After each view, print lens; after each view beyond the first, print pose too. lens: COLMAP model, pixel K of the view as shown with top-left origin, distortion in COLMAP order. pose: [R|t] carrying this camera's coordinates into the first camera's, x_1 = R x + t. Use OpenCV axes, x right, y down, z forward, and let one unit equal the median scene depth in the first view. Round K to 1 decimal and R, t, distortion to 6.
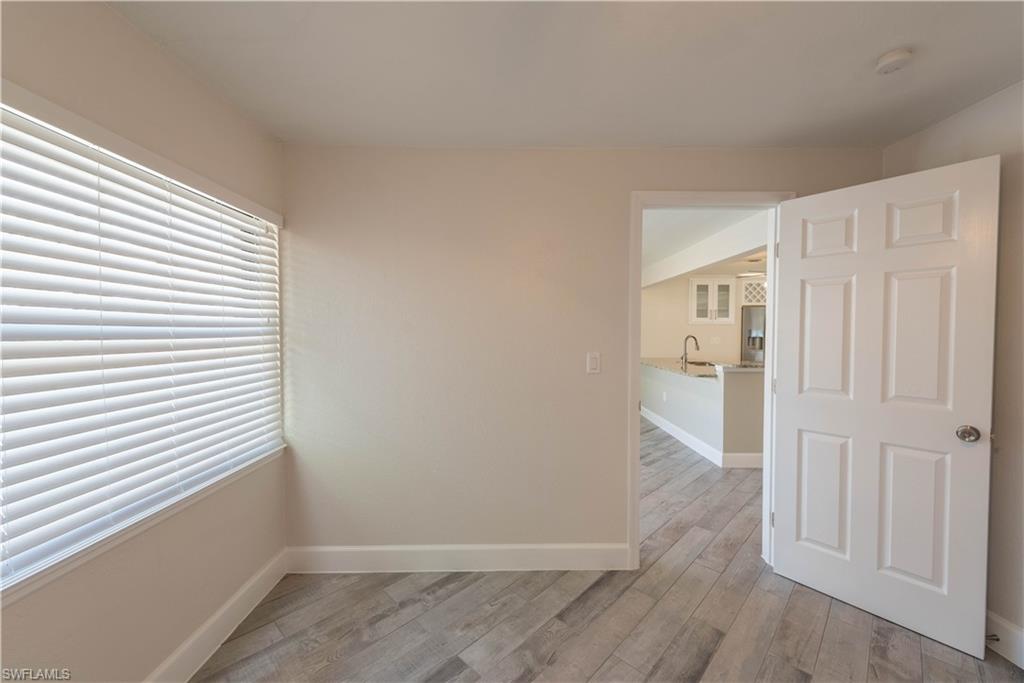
lens RADIAL K [[400.3, 0, 512.0], [0, 400.3, 341.5], [0, 0, 1]] dist [0.002417, -0.000281]
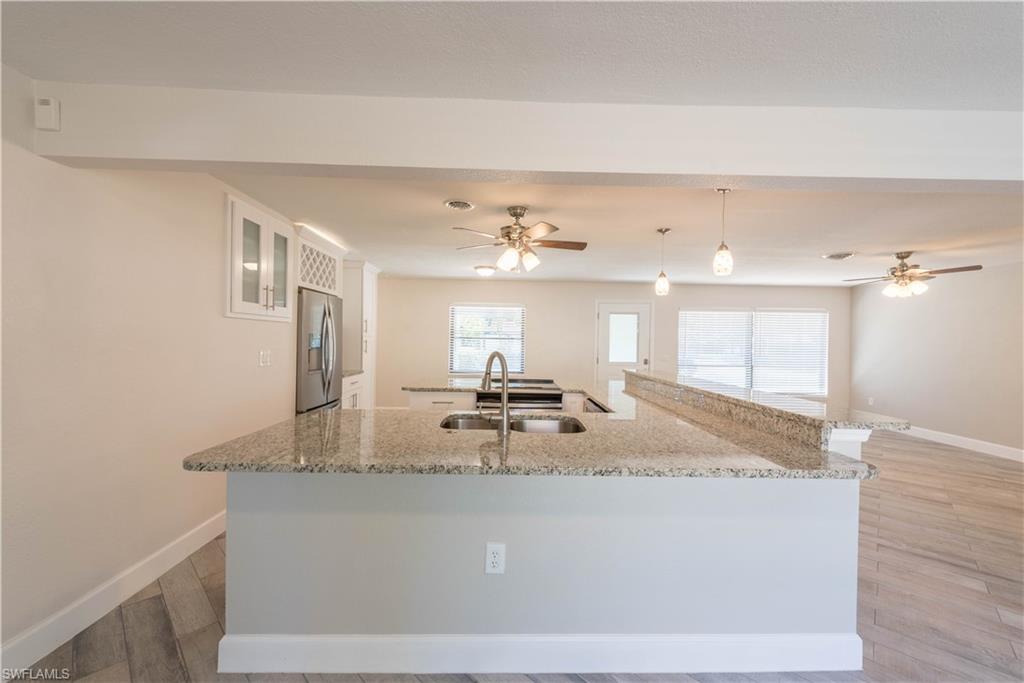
lens RADIAL K [[400.3, 0, 512.0], [0, 400.3, 341.5], [0, 0, 1]] dist [0.002417, -0.000281]
pose [[-0.015715, -0.006347, 0.999856, 0.065179], [0.012067, 0.999906, 0.006537, -0.019729], [-0.999804, 0.012168, -0.015637, 0.744238]]
